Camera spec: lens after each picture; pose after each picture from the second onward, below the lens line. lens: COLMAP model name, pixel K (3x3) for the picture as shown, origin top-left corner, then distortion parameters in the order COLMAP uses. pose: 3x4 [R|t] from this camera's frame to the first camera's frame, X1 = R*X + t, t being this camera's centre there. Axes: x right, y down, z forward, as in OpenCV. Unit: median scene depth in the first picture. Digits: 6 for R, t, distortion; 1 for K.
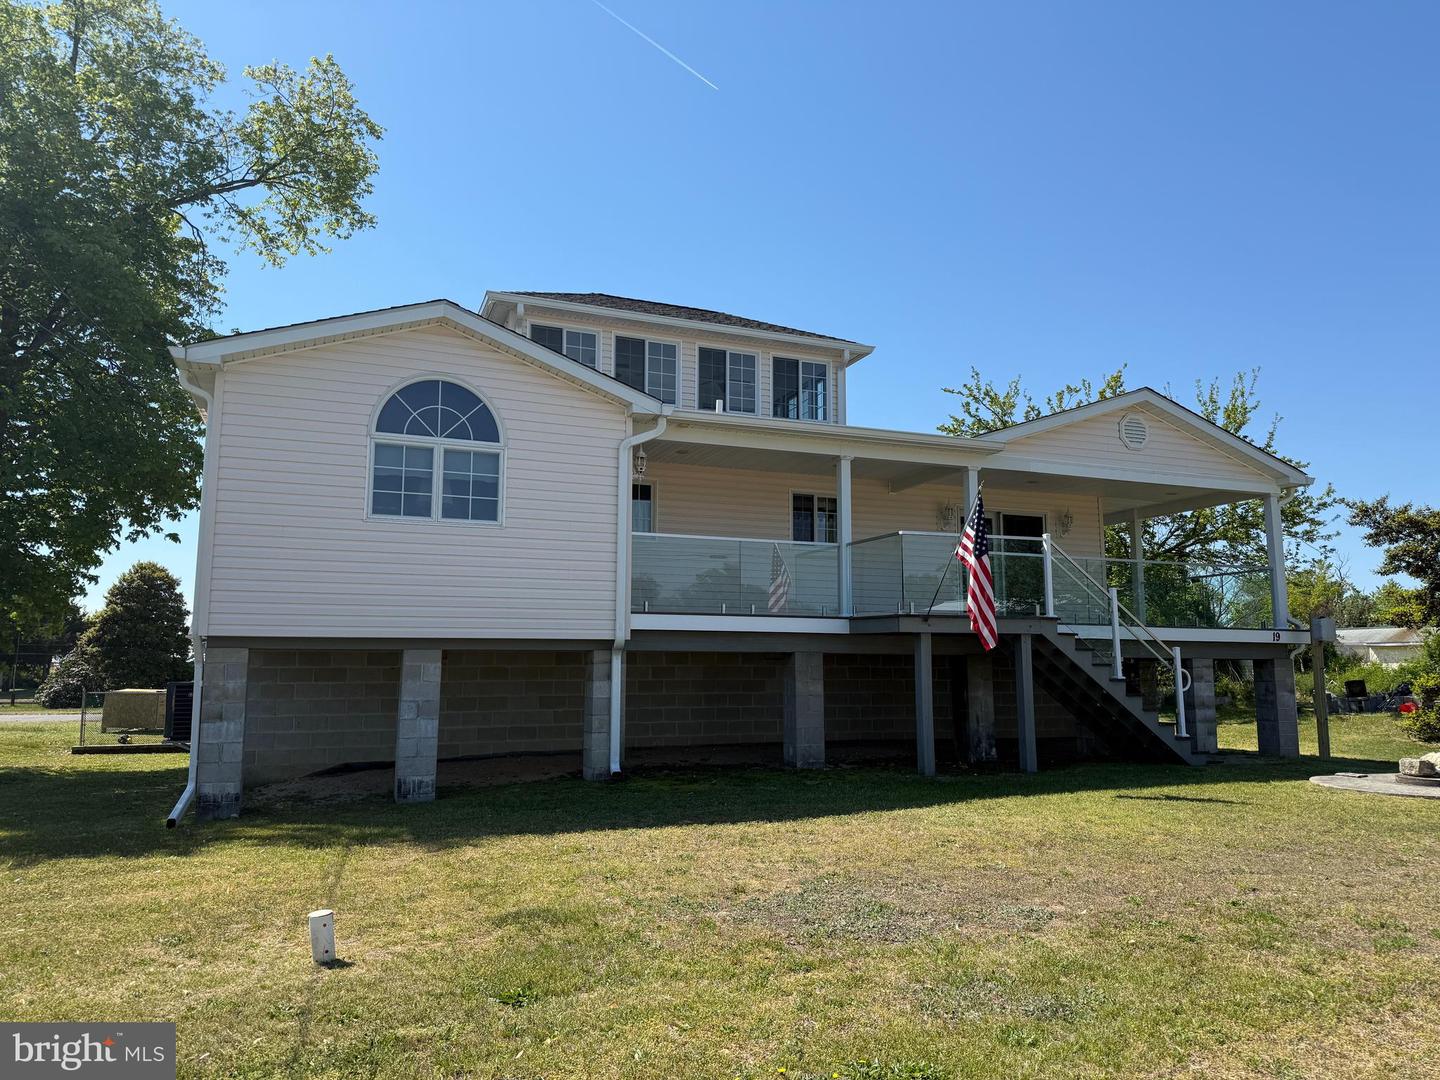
lens RADIAL K [[1004.6, 0, 720.0], [0, 1004.6, 540.0], [0, 0, 1]] dist [0.119686, -0.179433]
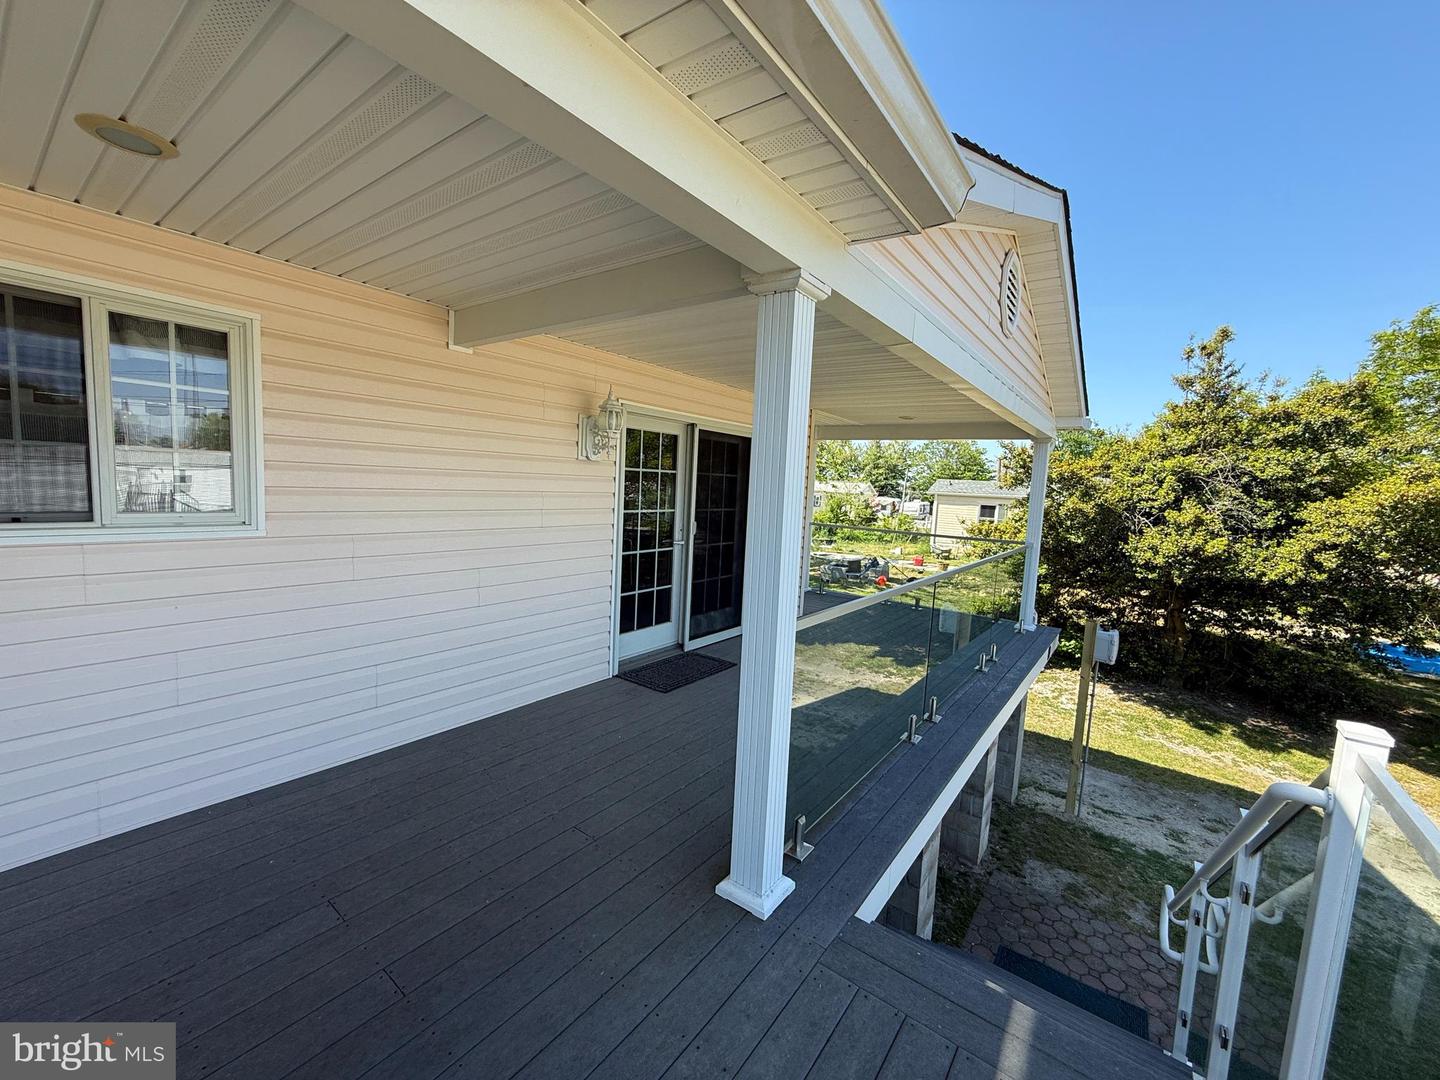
lens RADIAL K [[575.7, 0, 716.5], [0, 575.7, 538.8], [0, 0, 1]] dist [0.001127, -0.000208]
pose [[0.853327, -0.009789, 0.521285, 0.182888], [-0.115548, 0.971410, 0.207390, -0.043977], [-0.508412, -0.237205, 0.827799, 0.998726]]
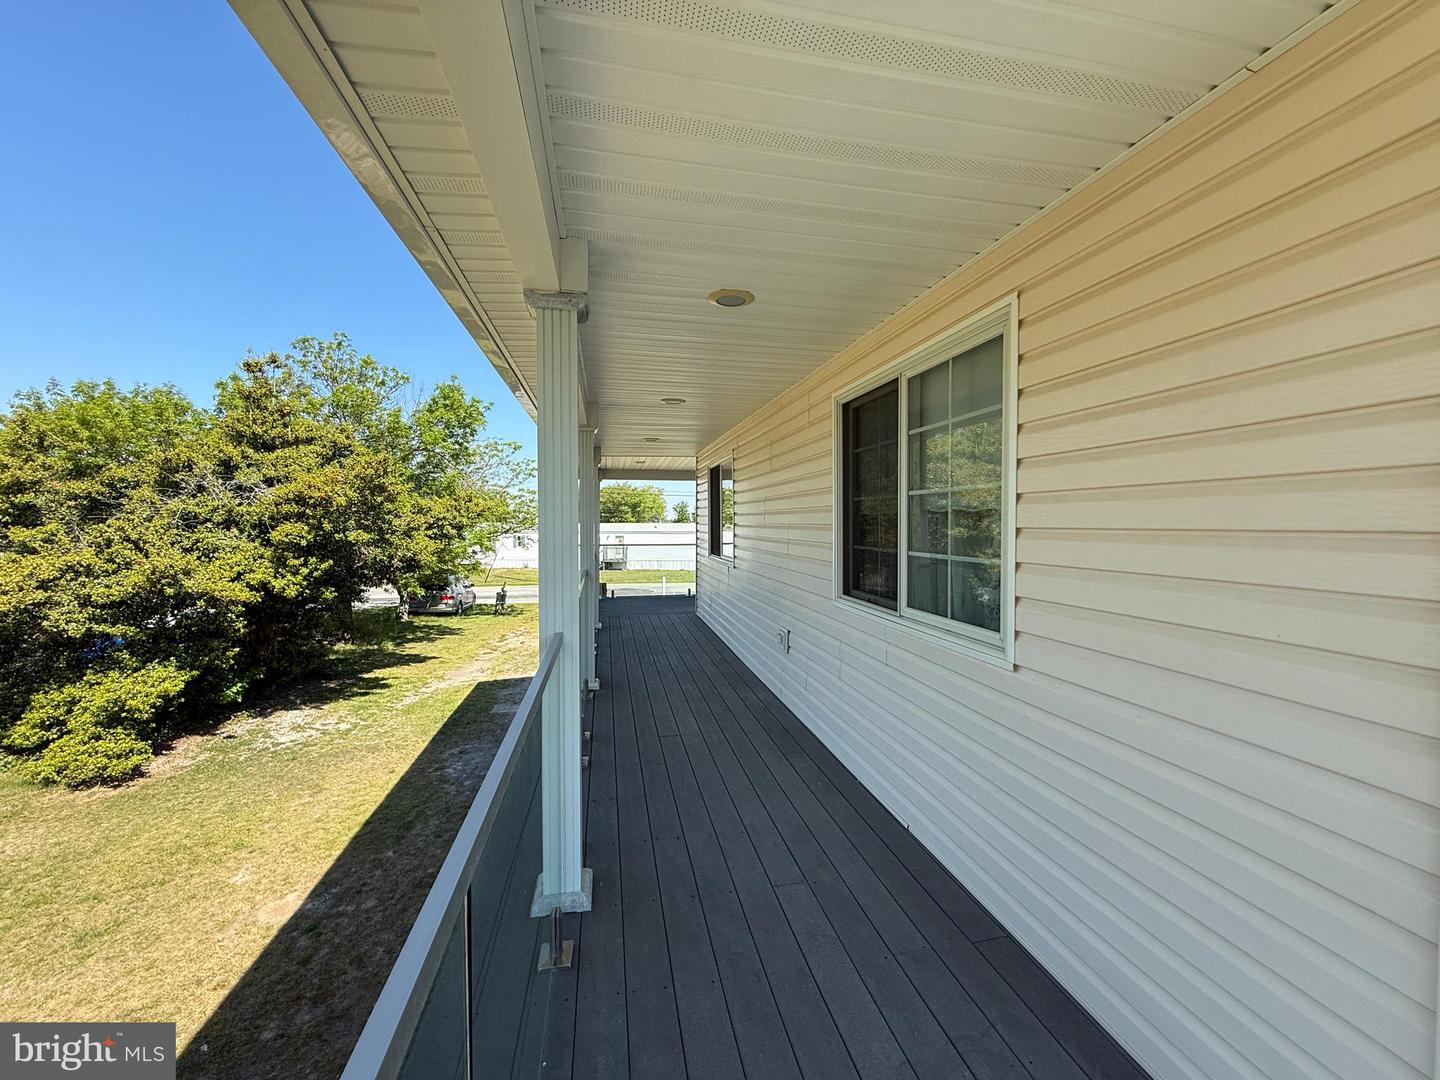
lens RADIAL K [[575.7, 0, 716.5], [0, 575.7, 538.8], [0, 0, 1]] dist [0.001127, -0.000208]
pose [[-0.983148, -0.006187, 0.182708, 0.375307], [-0.024793, 0.994706, -0.099726, 0.107731], [-0.181124, -0.102575, -0.978096, 2.112496]]
